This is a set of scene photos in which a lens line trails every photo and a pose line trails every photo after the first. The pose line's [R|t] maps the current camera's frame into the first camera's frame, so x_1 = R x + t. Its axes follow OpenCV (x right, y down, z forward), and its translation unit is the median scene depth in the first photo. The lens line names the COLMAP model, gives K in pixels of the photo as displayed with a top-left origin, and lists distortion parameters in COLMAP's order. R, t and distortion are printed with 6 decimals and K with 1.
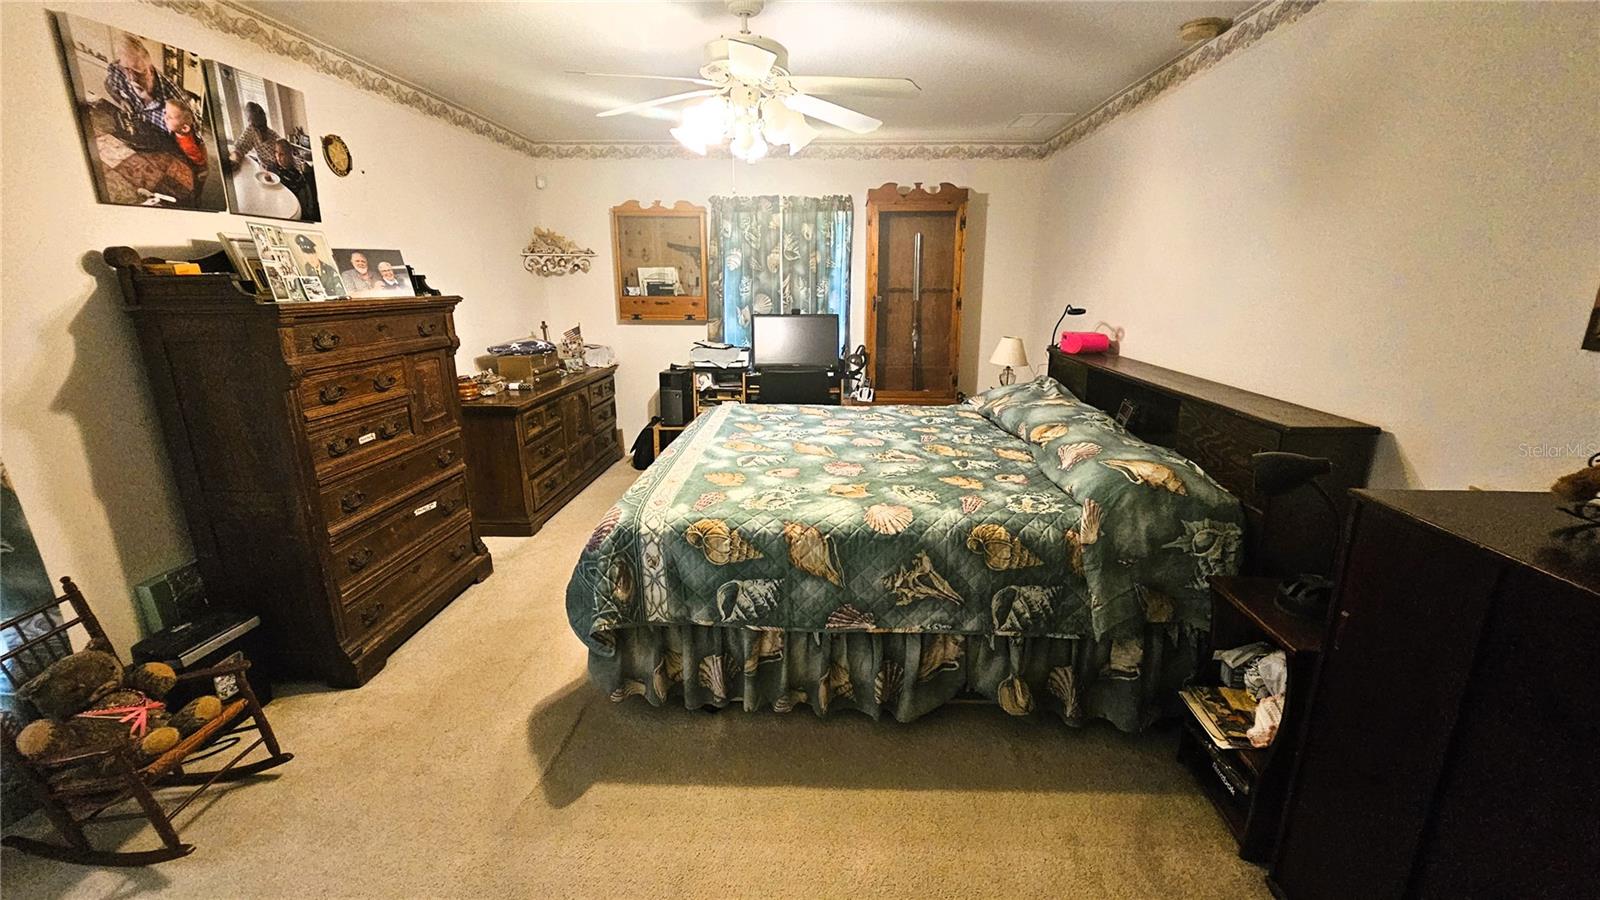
lens RADIAL K [[657.4, 0, 807.1], [0, 657.4, 449.9], [0, 0, 1]] dist [-0.003993, 0.000092]
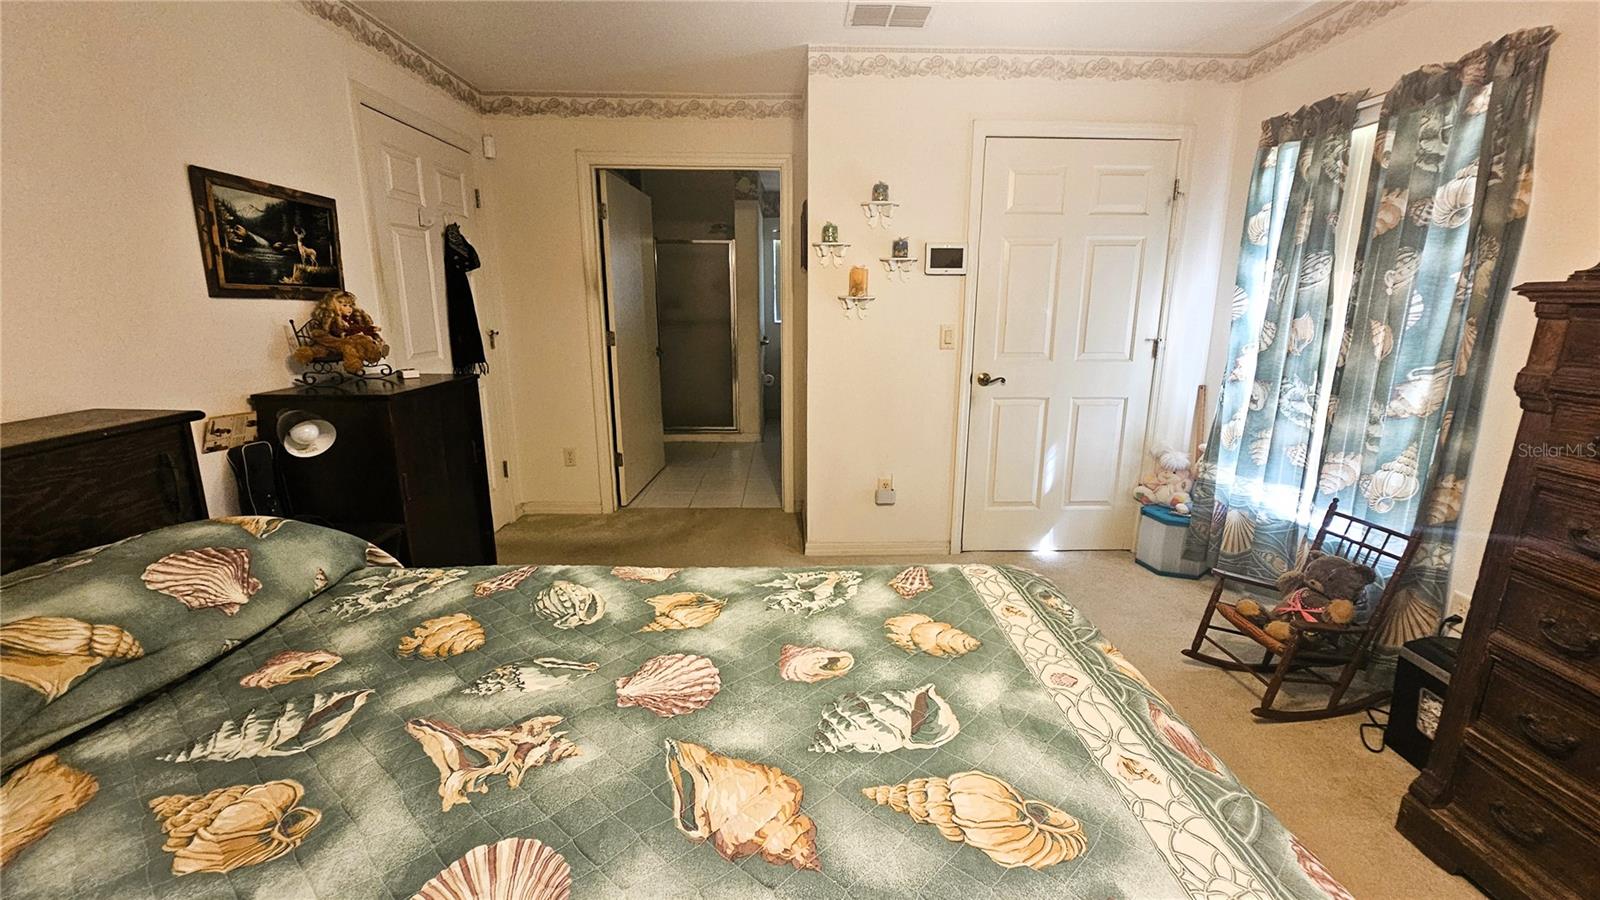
lens RADIAL K [[657.4, 0, 800.5], [0, 657.4, 448.0], [0, 0, 1]] dist [-0.003993, 0.000092]
pose [[-0.998168, 0.004692, -0.060316, -0.001242], [-0.023774, 0.886356, 0.462394, -0.301402], [0.055630, 0.462981, -0.884621, 1.349887]]
